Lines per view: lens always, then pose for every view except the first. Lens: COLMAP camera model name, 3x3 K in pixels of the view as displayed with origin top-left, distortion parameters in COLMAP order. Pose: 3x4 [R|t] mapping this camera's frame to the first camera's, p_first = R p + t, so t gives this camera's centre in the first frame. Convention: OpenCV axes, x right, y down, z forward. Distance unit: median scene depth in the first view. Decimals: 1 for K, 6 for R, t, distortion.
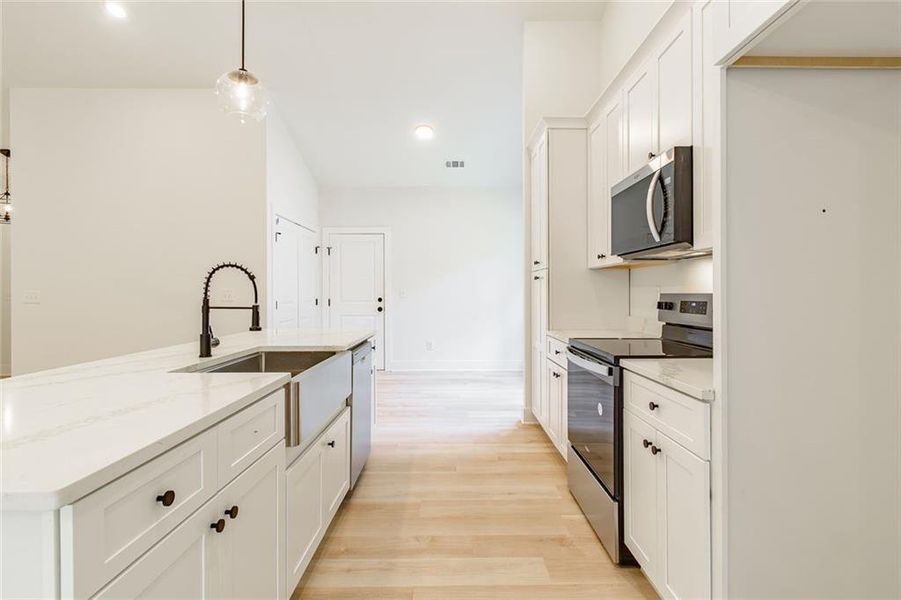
lens RADIAL K [[434.4, 0, 455.7], [0, 434.4, 295.4], [0, 0, 1]] dist [-0.003531, 0.001172]
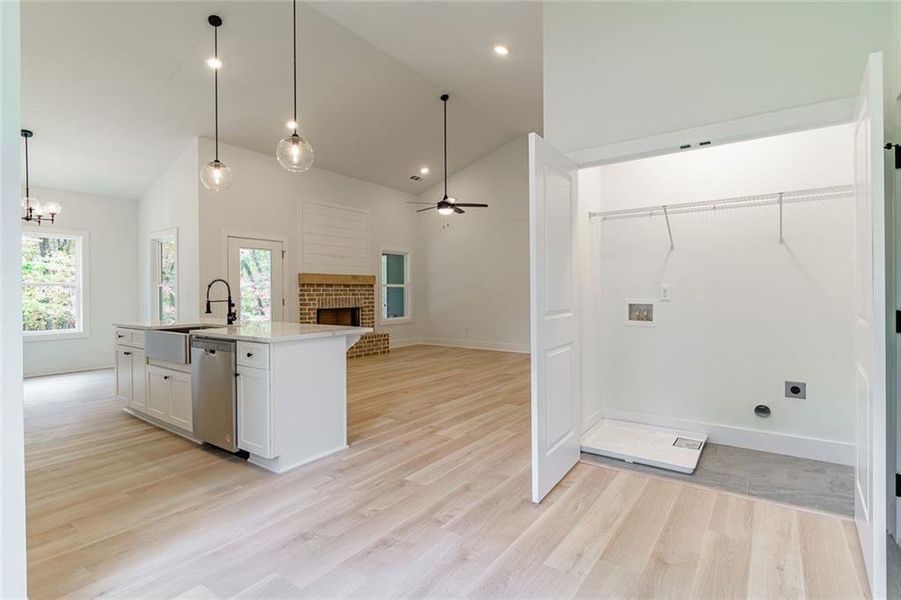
lens RADIAL K [[434.4, 0, 470.1], [0, 434.4, 293.1], [0, 0, 1]] dist [-0.003531, 0.001172]
pose [[-0.569266, 0.003003, -0.822148, 0.387844], [-0.005779, 0.999954, 0.007654, -0.025784], [0.822133, 0.009108, -0.569223, 2.451623]]
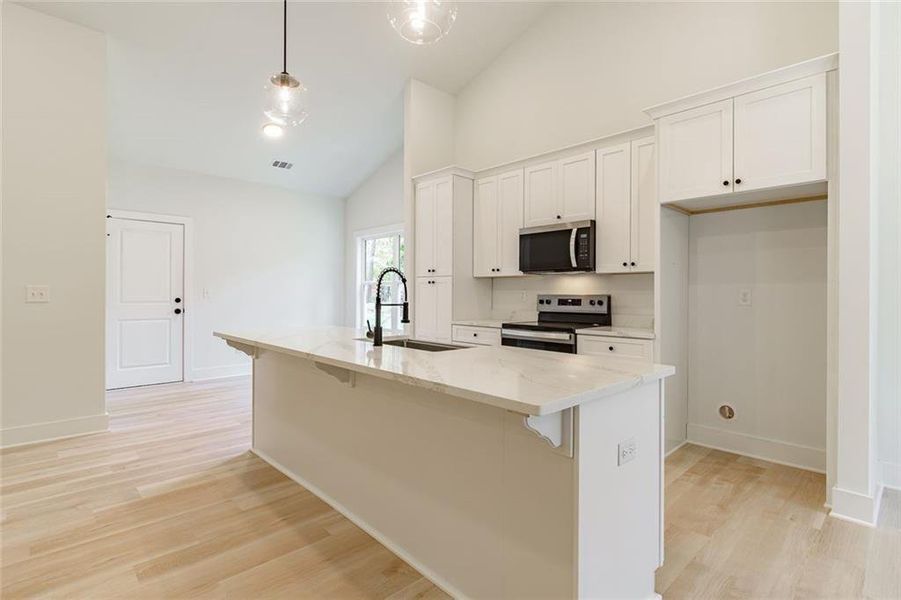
lens RADIAL K [[434.4, 0, 456.2], [0, 434.4, 296.3], [0, 0, 1]] dist [-0.003531, 0.001172]
pose [[0.733010, 0.001338, 0.680217, -0.952666], [-0.001975, 0.999998, 0.000161, 0.002649], [-0.680215, -0.001462, 0.733011, -0.023162]]
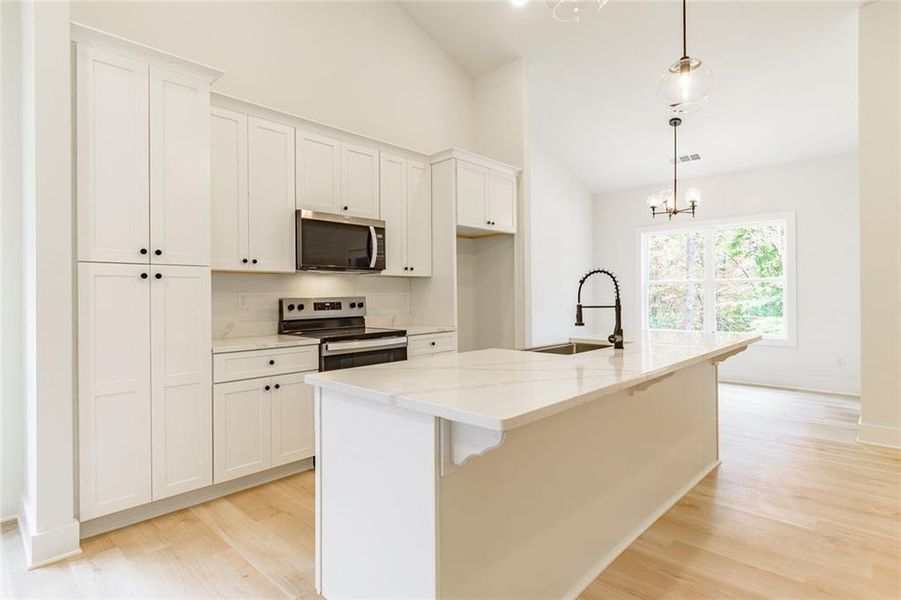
lens RADIAL K [[478.1, 0, 450.7], [0, 478.1, 291.3], [0, 0, 1]] dist [0.008051, 0.001444]
pose [[-0.716513, 0.012163, 0.697467, -0.896297], [0.013882, 0.999899, -0.003176, -0.013265], [-0.697435, 0.007407, -0.716610, 1.741041]]
